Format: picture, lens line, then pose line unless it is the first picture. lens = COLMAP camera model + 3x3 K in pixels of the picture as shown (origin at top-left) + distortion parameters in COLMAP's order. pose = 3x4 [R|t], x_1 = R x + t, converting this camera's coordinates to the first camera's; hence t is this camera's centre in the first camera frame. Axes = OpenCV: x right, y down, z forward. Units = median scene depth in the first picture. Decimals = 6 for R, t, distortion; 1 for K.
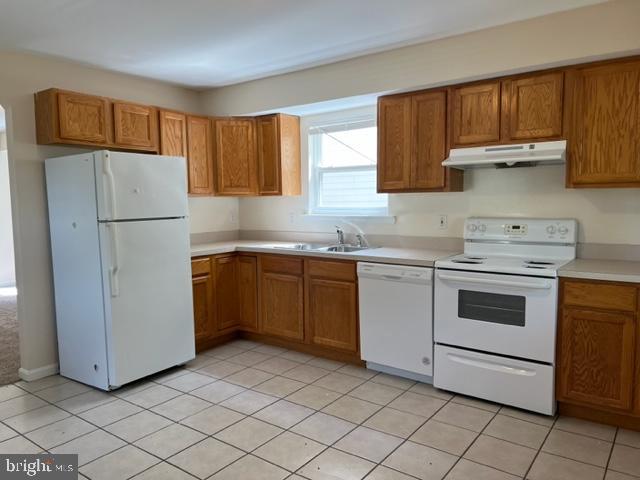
lens RADIAL K [[479.2, 0, 320.0], [0, 479.2, 240.0], [0, 0, 1]] dist [0.084383, -0.100454]
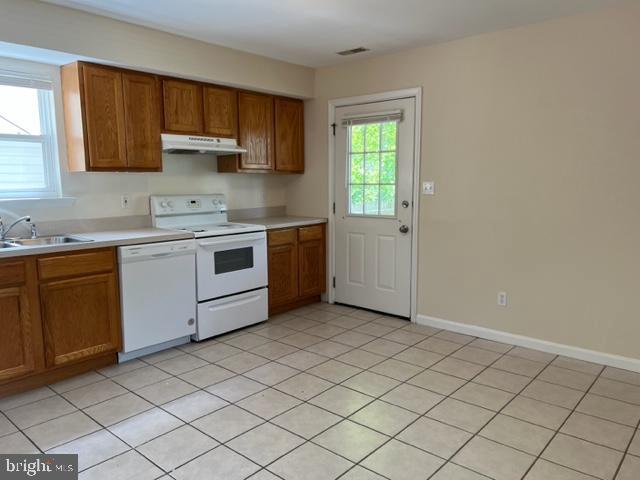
lens RADIAL K [[479.2, 0, 320.0], [0, 479.2, 240.0], [0, 0, 1]] dist [0.084383, -0.100454]
pose [[0.072629, -0.116118, 0.990576, -0.745237], [0.089206, 0.989975, 0.109507, -0.032116], [-0.993362, 0.080412, 0.082260, 0.511924]]
